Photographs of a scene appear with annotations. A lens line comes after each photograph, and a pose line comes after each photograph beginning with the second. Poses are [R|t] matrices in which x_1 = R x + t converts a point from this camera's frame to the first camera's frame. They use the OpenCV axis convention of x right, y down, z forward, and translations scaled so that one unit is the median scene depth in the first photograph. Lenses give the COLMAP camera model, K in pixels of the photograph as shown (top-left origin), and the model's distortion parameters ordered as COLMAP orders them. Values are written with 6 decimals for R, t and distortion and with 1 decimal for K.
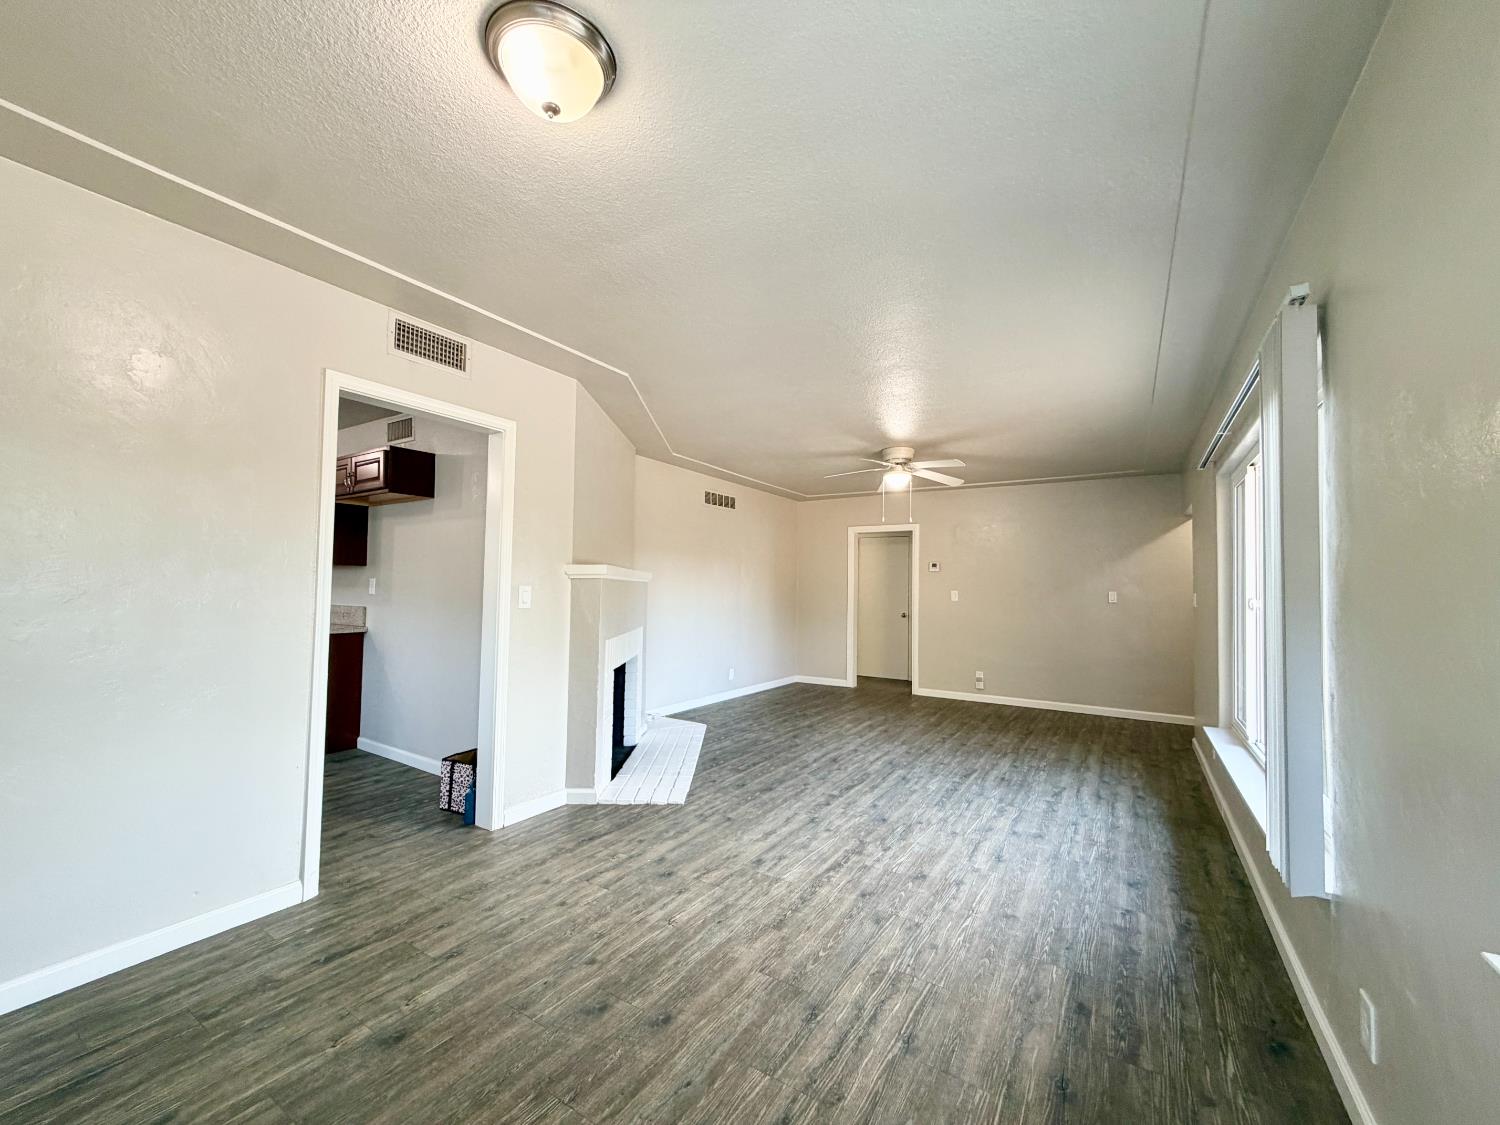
lens RADIAL K [[599.3, 0, 746.9], [0, 599.3, 568.3], [0, 0, 1]] dist [0.001363, -0.000844]
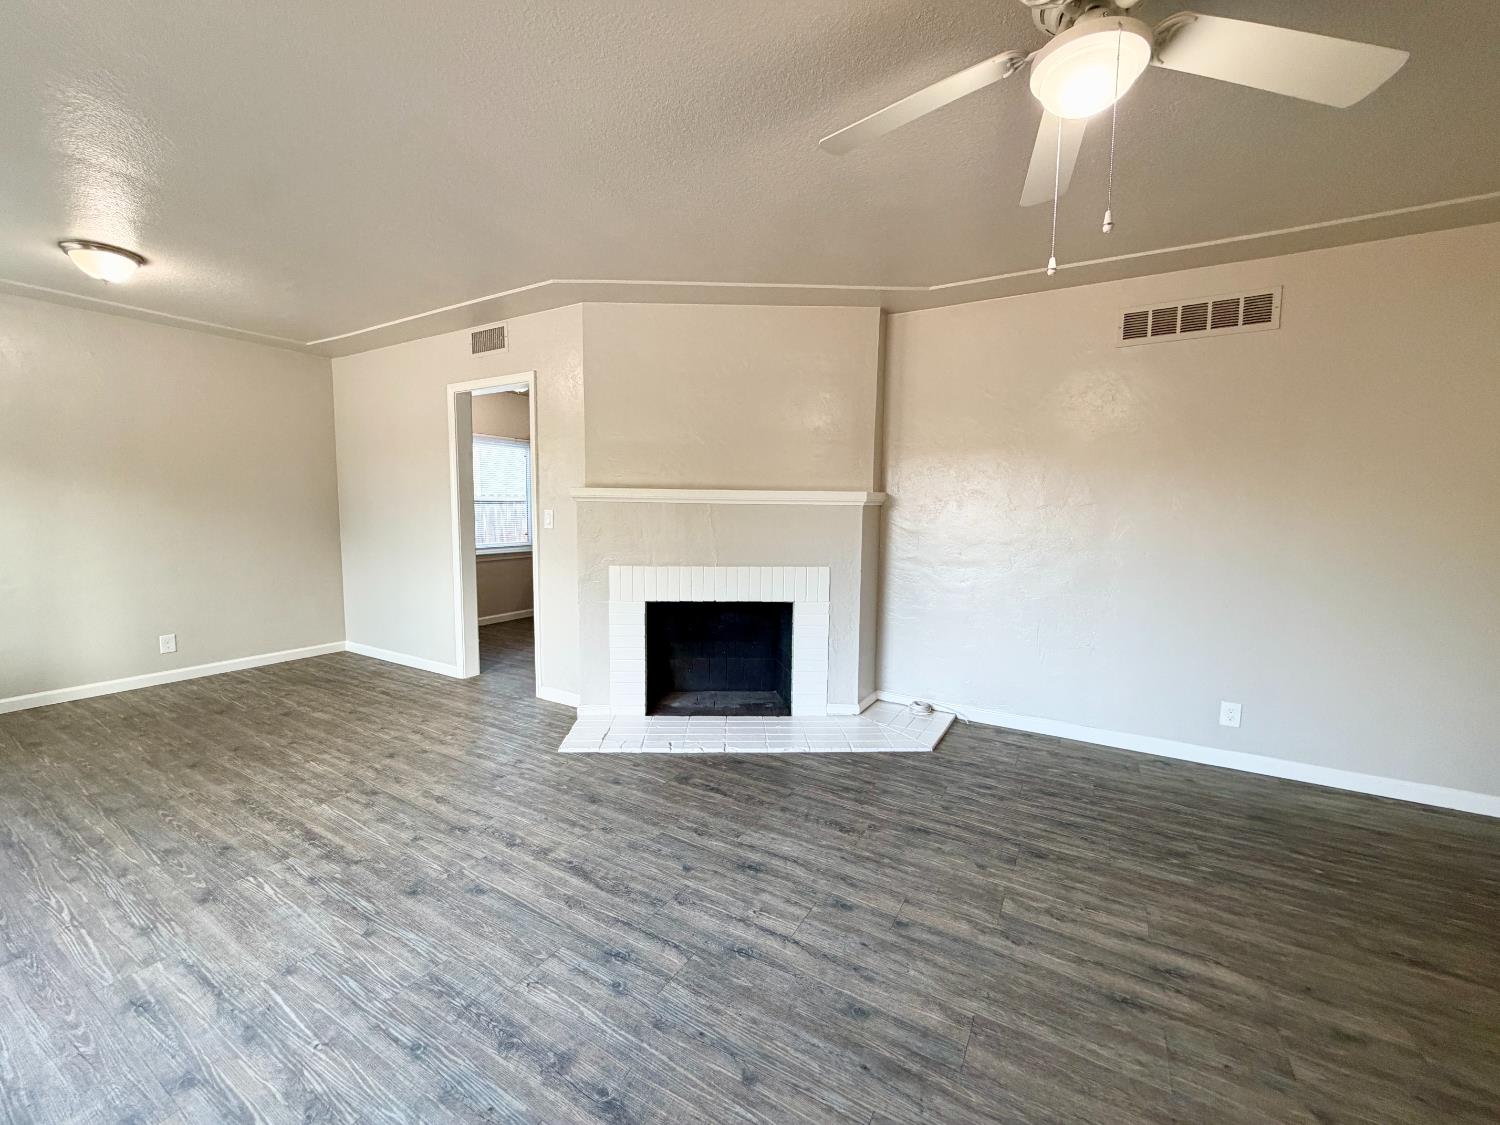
lens RADIAL K [[599.3, 0, 744.8], [0, 599.3, 561.8], [0, 0, 1]] dist [0.001363, -0.000844]
pose [[0.033289, 0.071846, -0.996860, 0.889345], [0.021937, 0.997120, 0.072598, 0.060266], [0.999205, -0.024285, 0.031617, 1.446269]]
